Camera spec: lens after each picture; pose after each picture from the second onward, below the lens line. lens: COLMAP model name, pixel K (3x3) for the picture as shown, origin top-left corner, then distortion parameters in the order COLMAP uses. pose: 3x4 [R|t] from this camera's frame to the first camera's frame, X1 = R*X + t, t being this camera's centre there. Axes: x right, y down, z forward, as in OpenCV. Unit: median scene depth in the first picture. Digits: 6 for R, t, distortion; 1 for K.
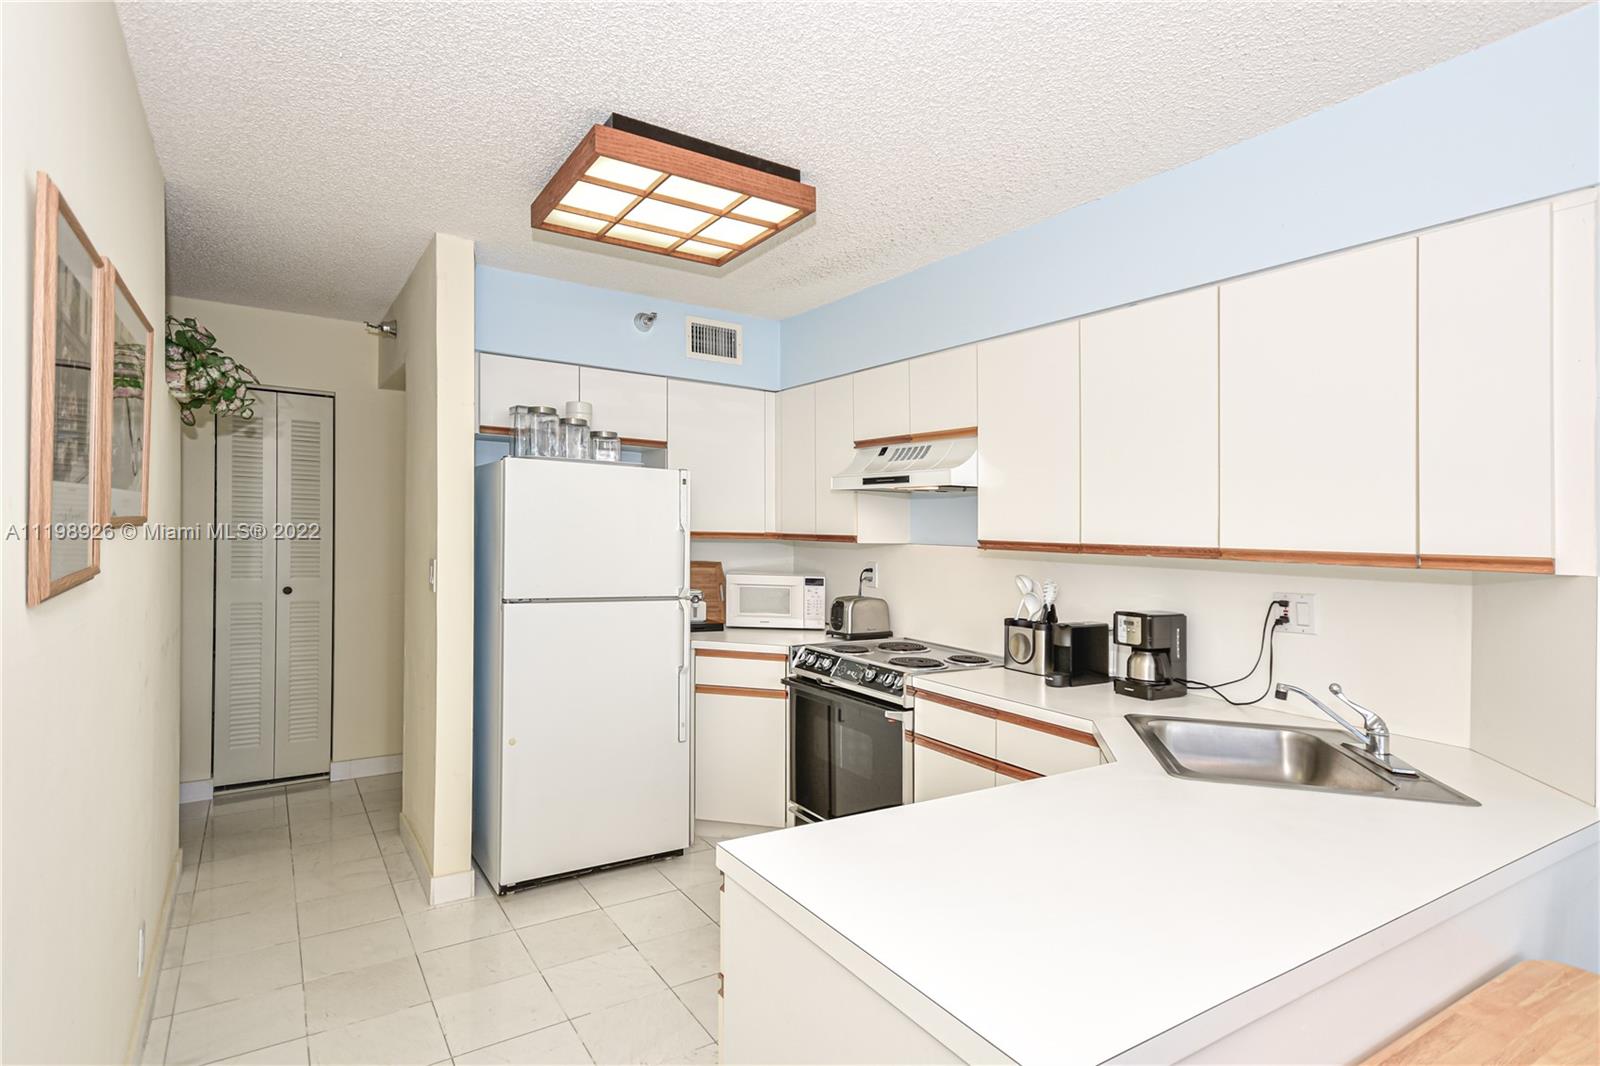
lens RADIAL K [[822.4, 0, 794.5], [0, 822.4, 542.3], [0, 0, 1]] dist [0.020655, -0.000444]
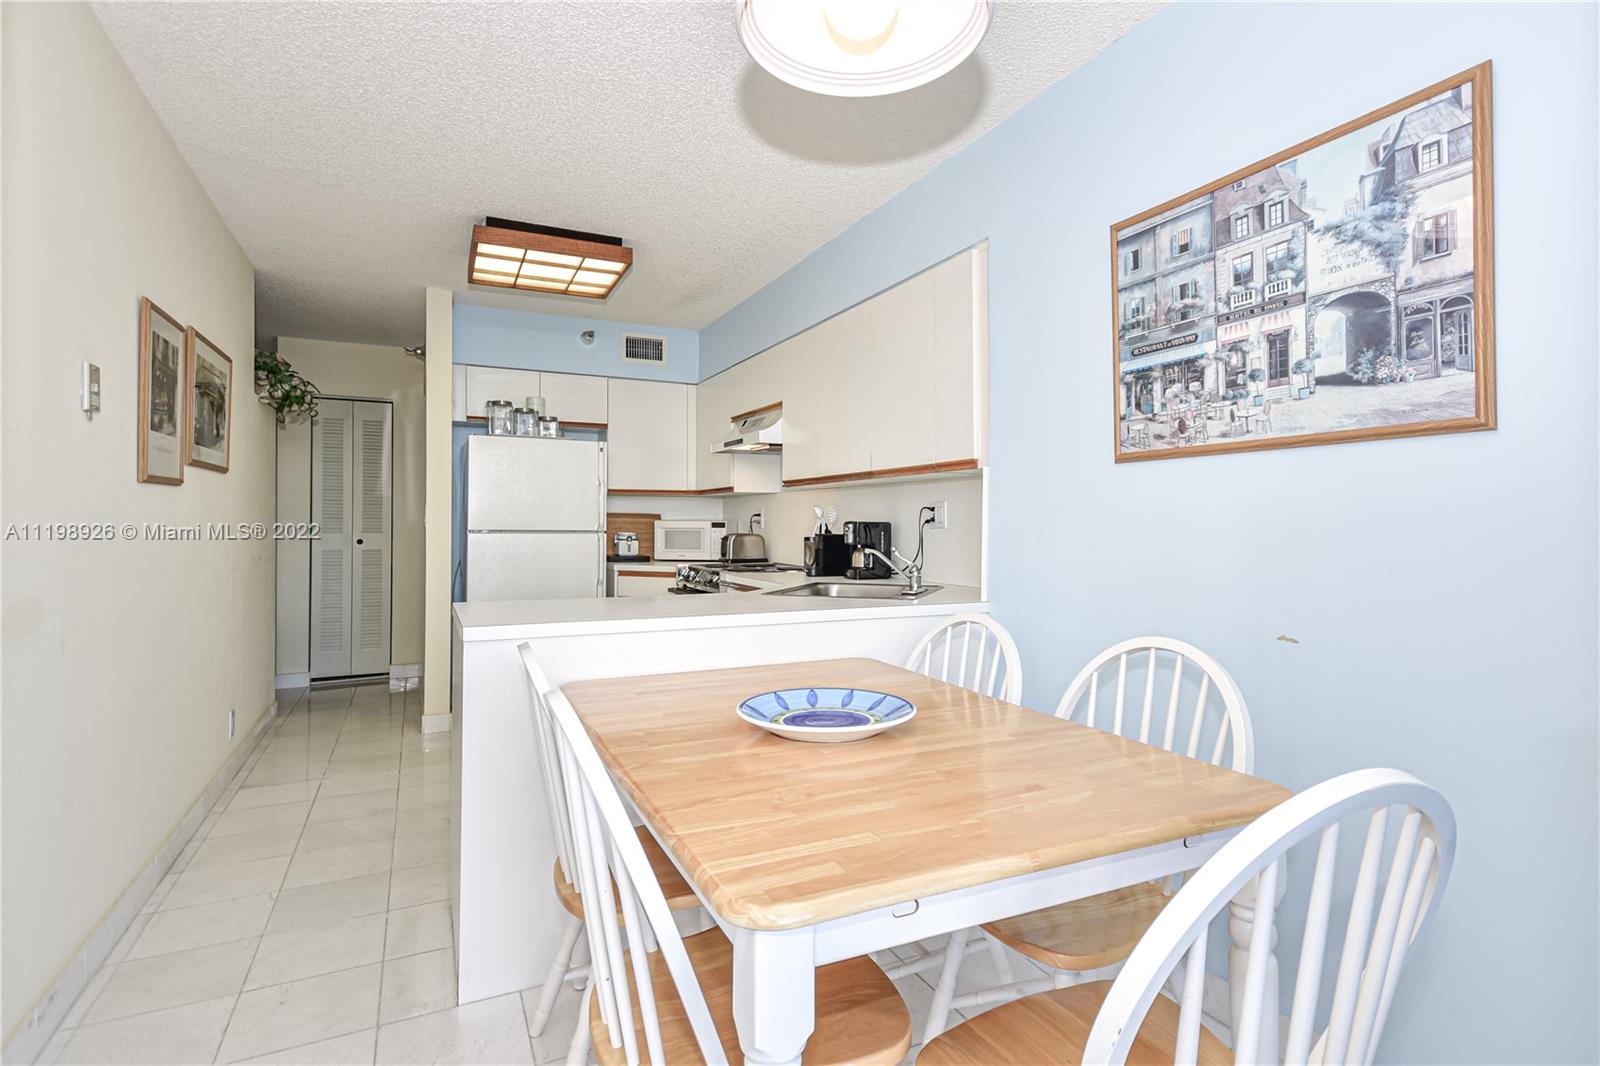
lens RADIAL K [[786.8, 0, 801.5], [0, 786.8, 517.5], [0, 0, 1]] dist [0.003163, 0.000819]
pose [[0.993030, -0.022587, -0.115676, 0.393199], [0.019994, 0.999523, -0.023528, 0.088625], [0.116152, 0.021051, 0.993008, -0.324373]]
